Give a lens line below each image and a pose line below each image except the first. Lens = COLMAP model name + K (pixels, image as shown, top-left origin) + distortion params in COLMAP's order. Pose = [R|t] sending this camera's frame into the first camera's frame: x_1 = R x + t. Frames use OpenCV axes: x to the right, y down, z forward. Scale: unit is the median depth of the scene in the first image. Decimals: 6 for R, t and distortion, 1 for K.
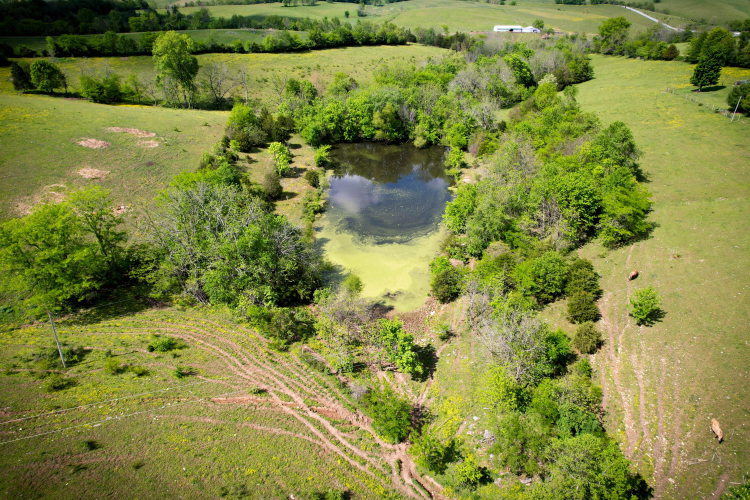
lens RADIAL K [[479.4, 0, 372.3], [0, 479.4, 249.7], [0, 0, 1]] dist [-0.059474, 0.038390]
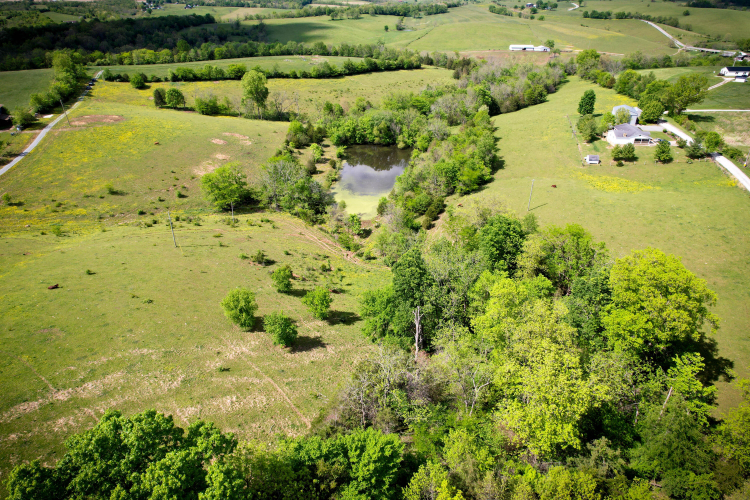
lens RADIAL K [[479.4, 0, 372.6], [0, 479.4, 251.4], [0, 0, 1]] dist [-0.059474, 0.038390]
pose [[0.995712, 0.043498, -0.081640, 0.154859], [-0.043199, 0.999052, 0.005428, 0.138402], [0.081799, -0.001878, 0.996647, -0.665169]]
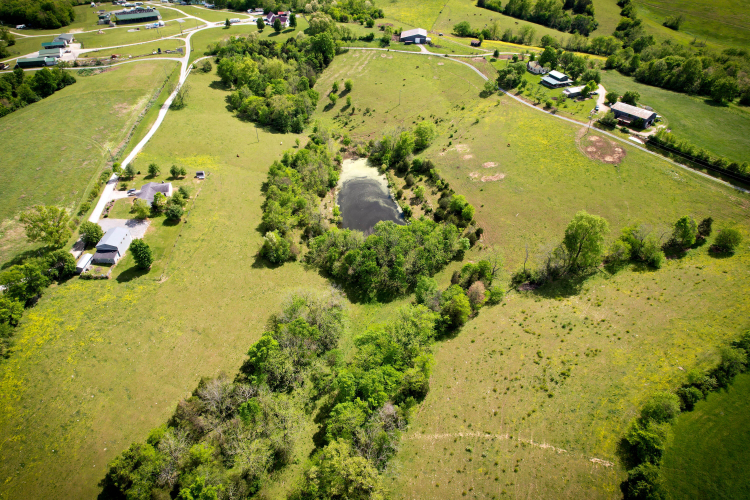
lens RADIAL K [[479.4, 0, 377.7], [0, 479.4, 255.0], [0, 0, 1]] dist [-0.059474, 0.038390]
pose [[-0.974948, 0.151886, -0.162501, 0.309624], [-0.092975, 0.385407, 0.918051, -1.684108], [0.202068, 0.910161, -0.361630, 1.665460]]
